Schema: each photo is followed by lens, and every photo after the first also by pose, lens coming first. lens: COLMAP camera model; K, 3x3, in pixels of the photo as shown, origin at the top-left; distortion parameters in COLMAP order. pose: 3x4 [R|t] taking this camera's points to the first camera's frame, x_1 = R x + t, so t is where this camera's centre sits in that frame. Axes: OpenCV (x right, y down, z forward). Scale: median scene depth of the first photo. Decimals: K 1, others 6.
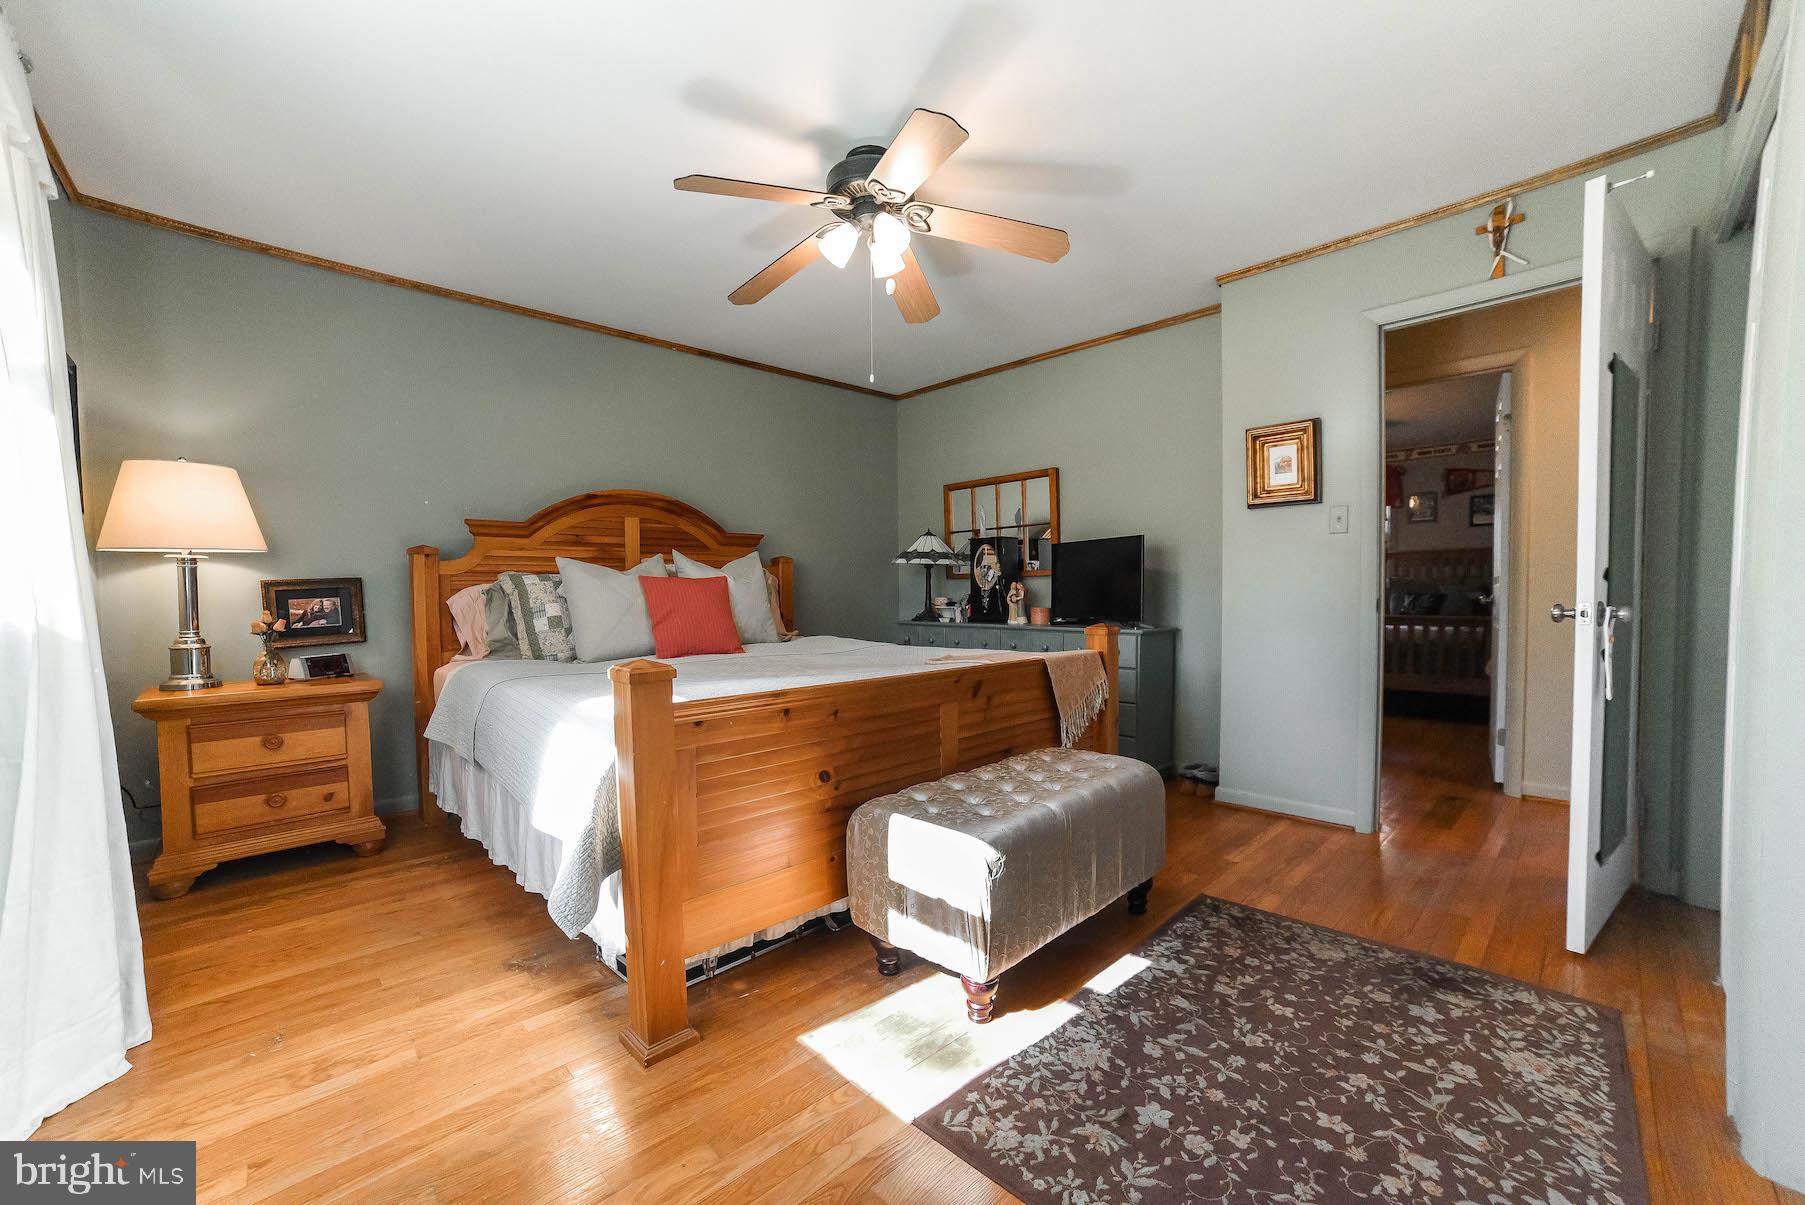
lens RADIAL K [[718.7, 0, 901.3], [0, 718.7, 615.6], [0, 0, 1]] dist [-0.081851, 0.037168]
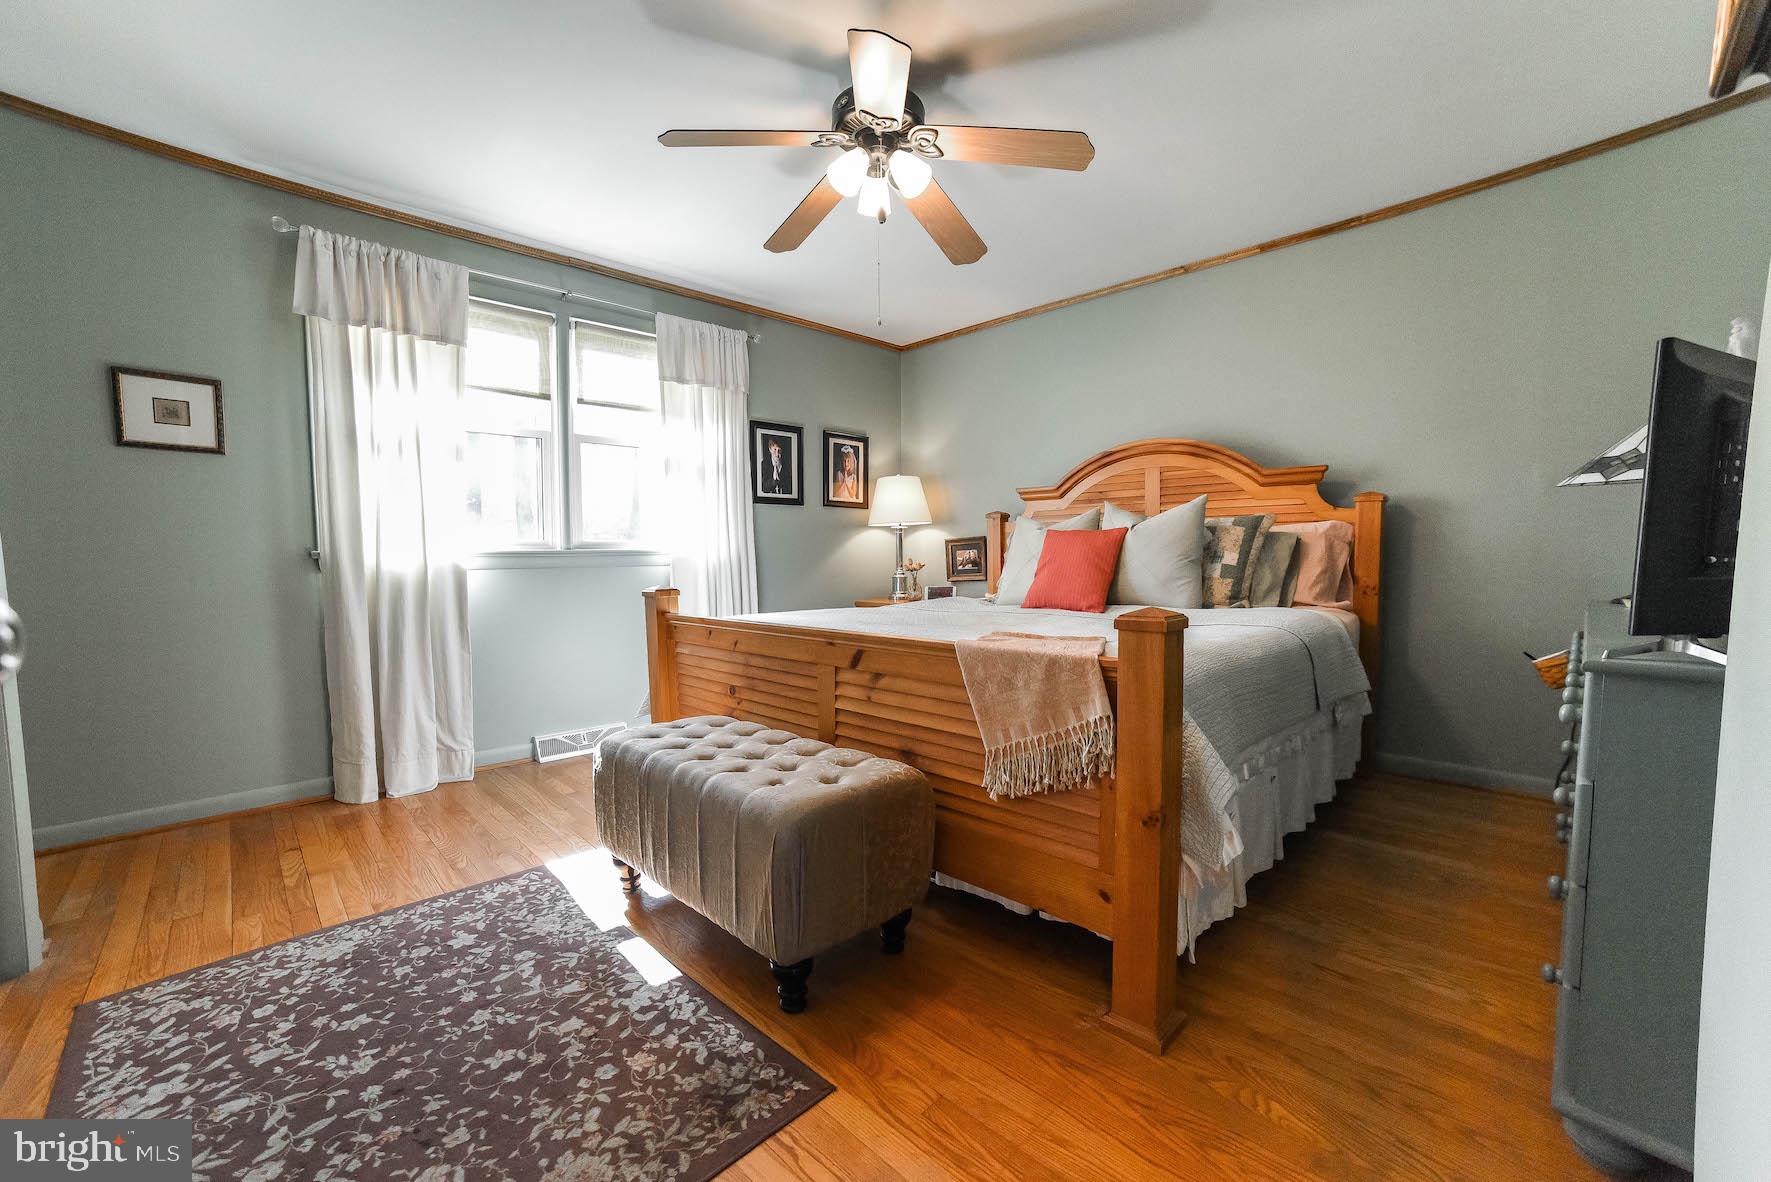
lens RADIAL K [[712.6, 0, 890.9], [0, 712.6, 603.4], [0, 0, 1]] dist [-0.074221, 0.034779]
pose [[0.008290, 0.077080, -0.996990, 0.886542], [-0.022336, 0.996790, 0.076879, -0.029605], [0.999716, 0.021632, 0.009985, 0.964558]]
